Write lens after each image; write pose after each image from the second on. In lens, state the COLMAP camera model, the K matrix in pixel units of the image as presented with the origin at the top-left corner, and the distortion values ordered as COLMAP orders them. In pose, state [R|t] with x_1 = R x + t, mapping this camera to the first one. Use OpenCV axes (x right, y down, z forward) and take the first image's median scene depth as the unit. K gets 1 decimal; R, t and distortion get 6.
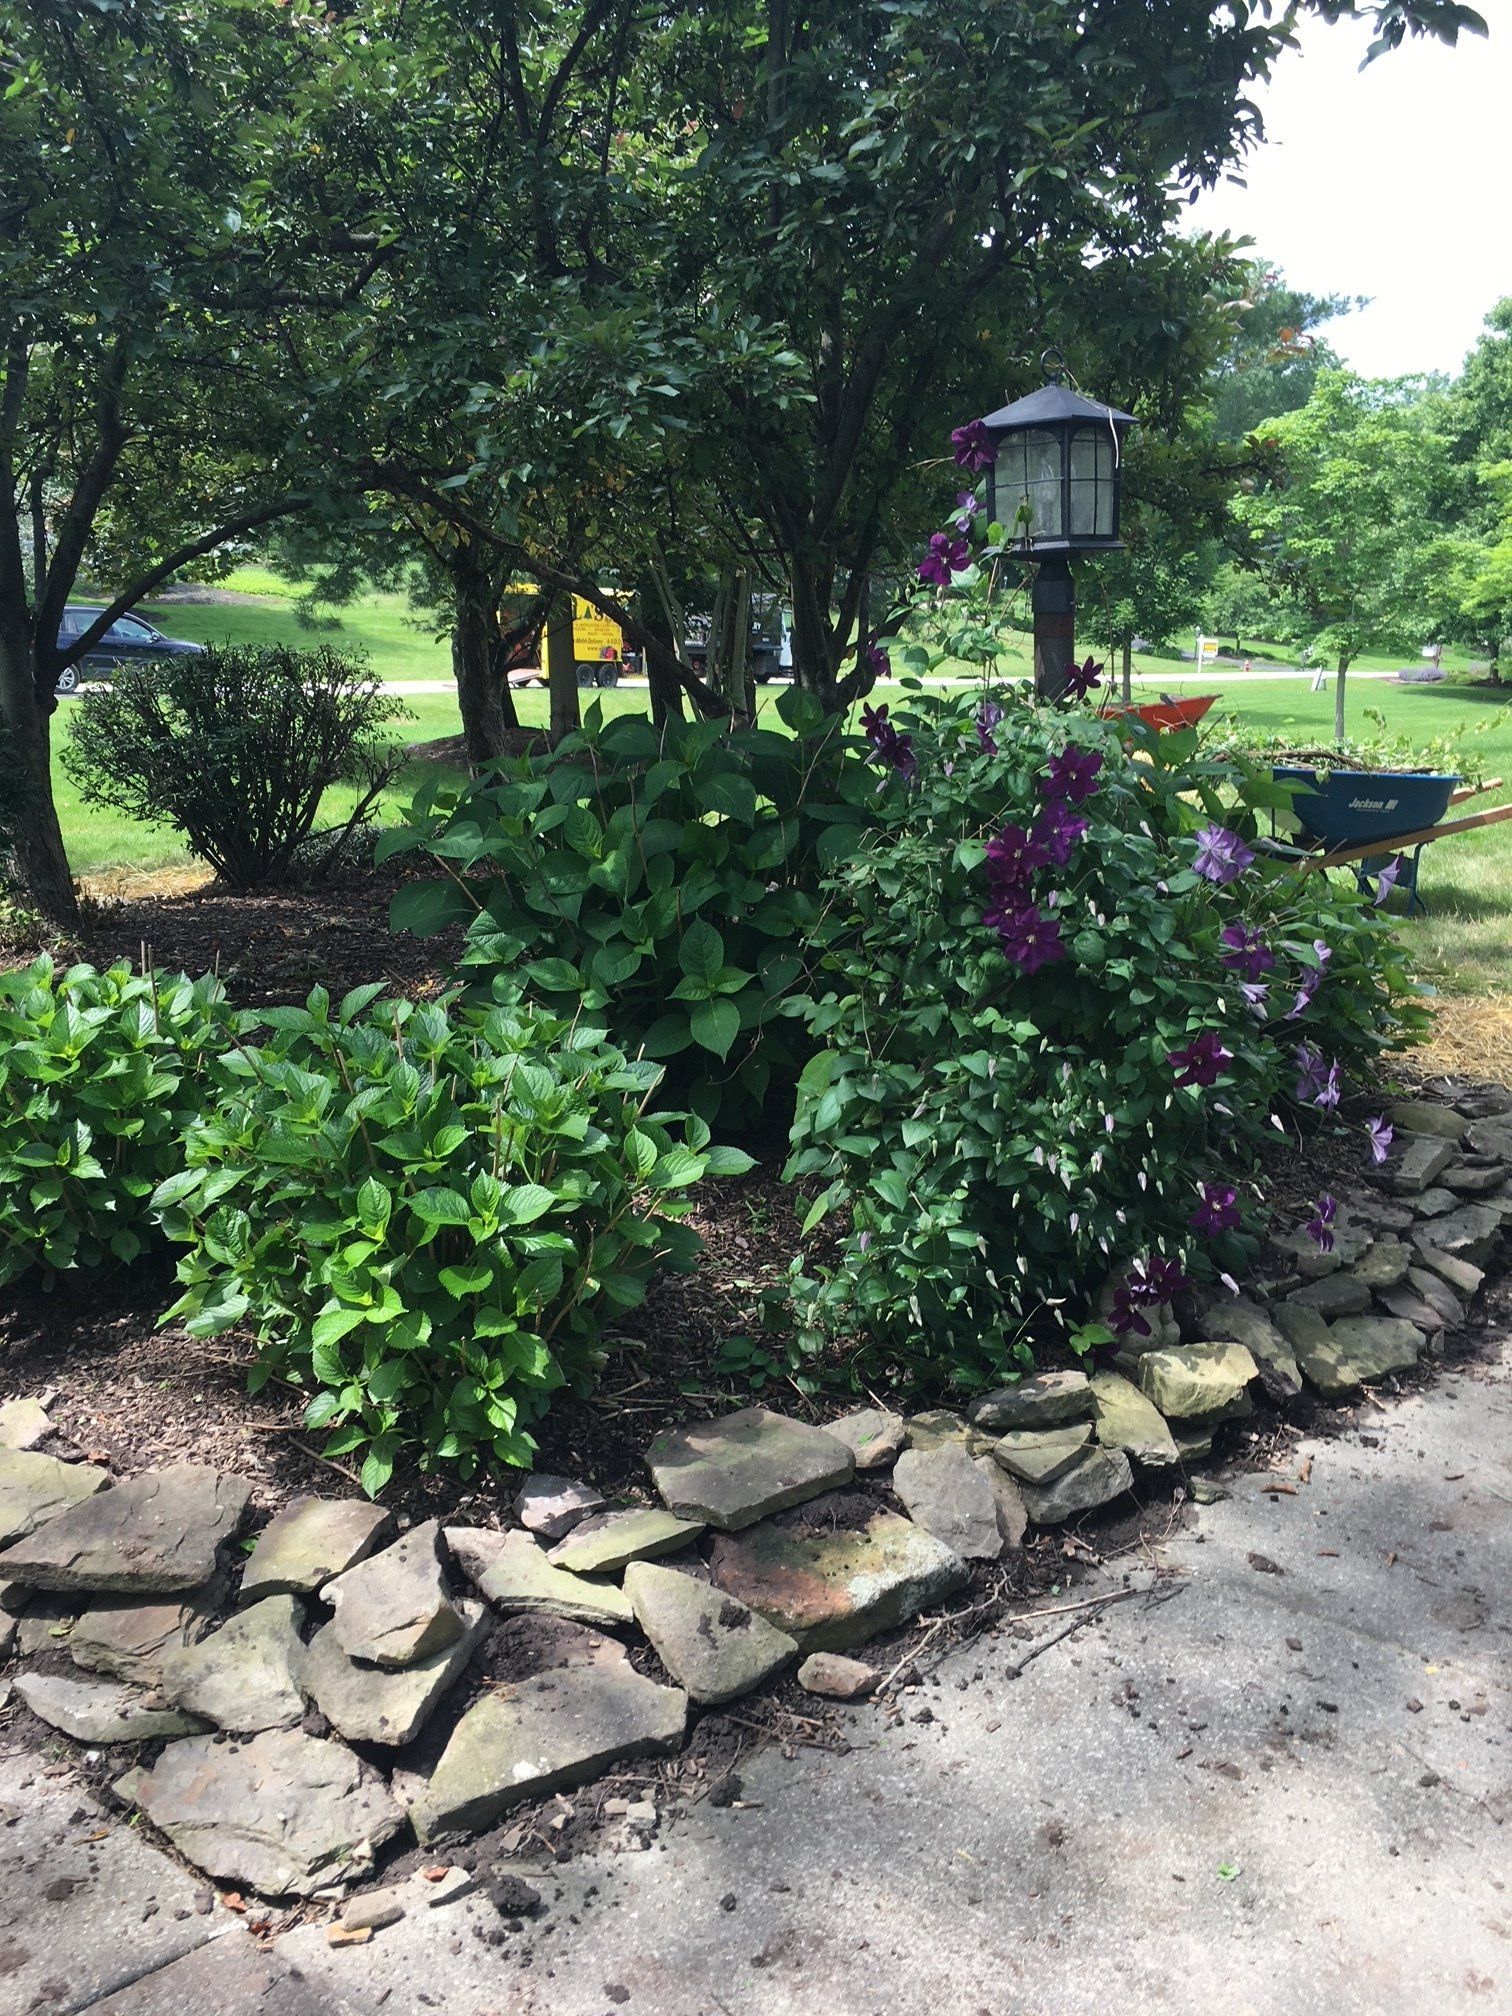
lens RADIAL K [[1704.3, 0, 808.9], [0, 1704.3, 978.0], [0, 0, 1]] dist [0.111686, -0.147566]
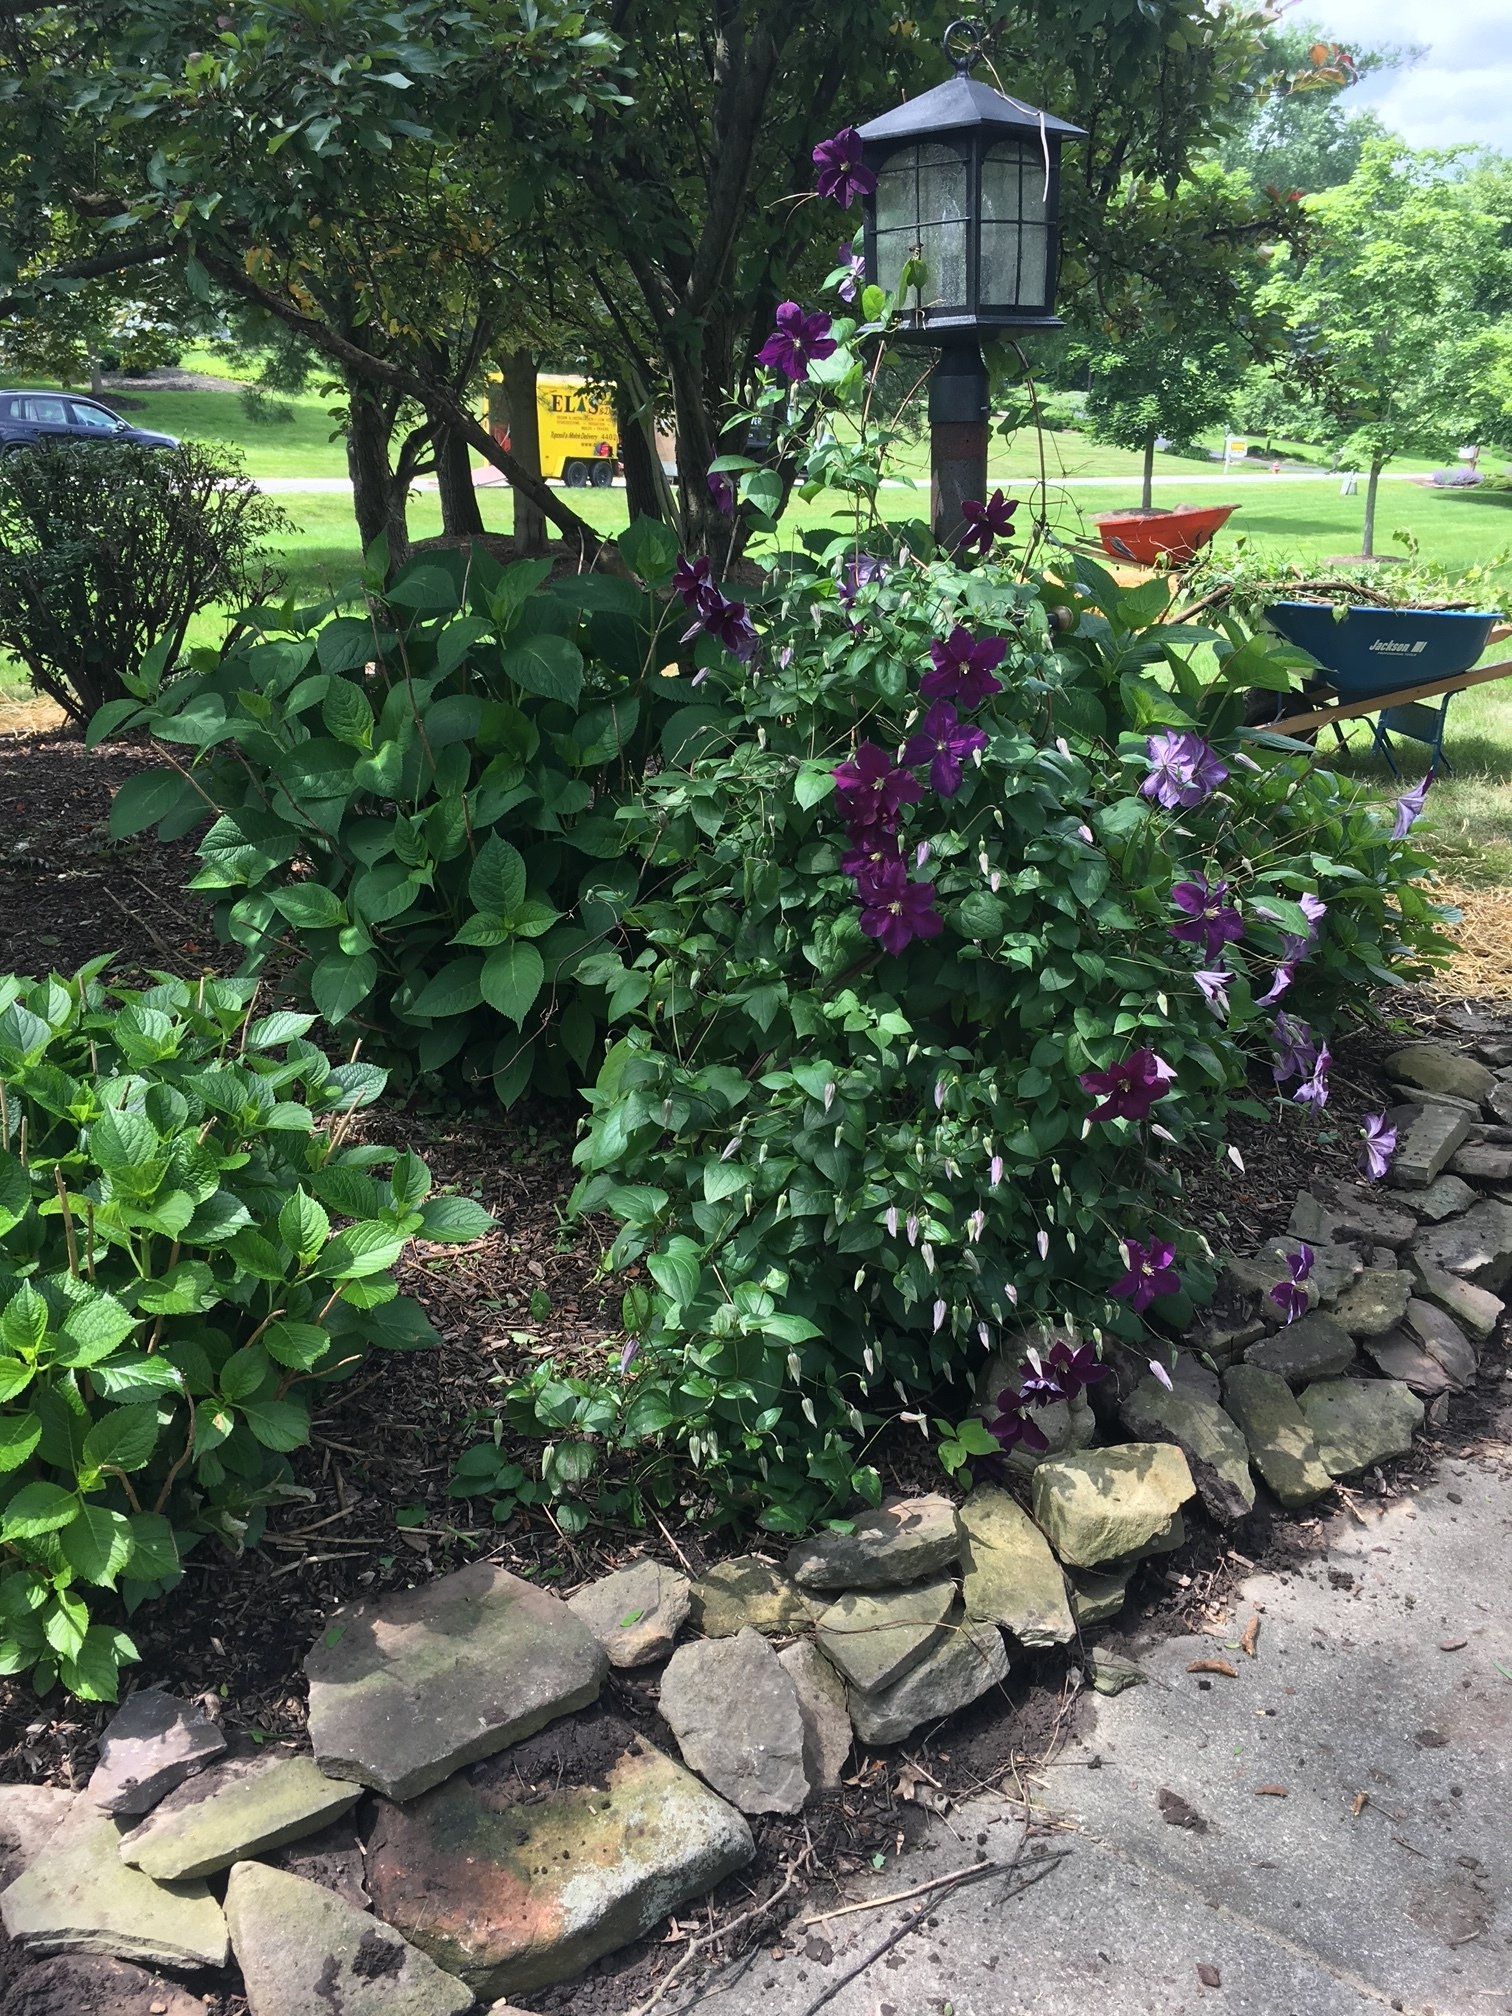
lens RADIAL K [[1699.2, 0, 774.6], [0, 1699.2, 1004.0], [0, 0, 1]] dist [0.103801, -0.141892]
pose [[0.999648, 0.015362, -0.021652, 0.092230], [-0.012556, 0.992174, 0.124233, -0.066714], [0.023391, -0.123918, 0.992017, 0.286849]]
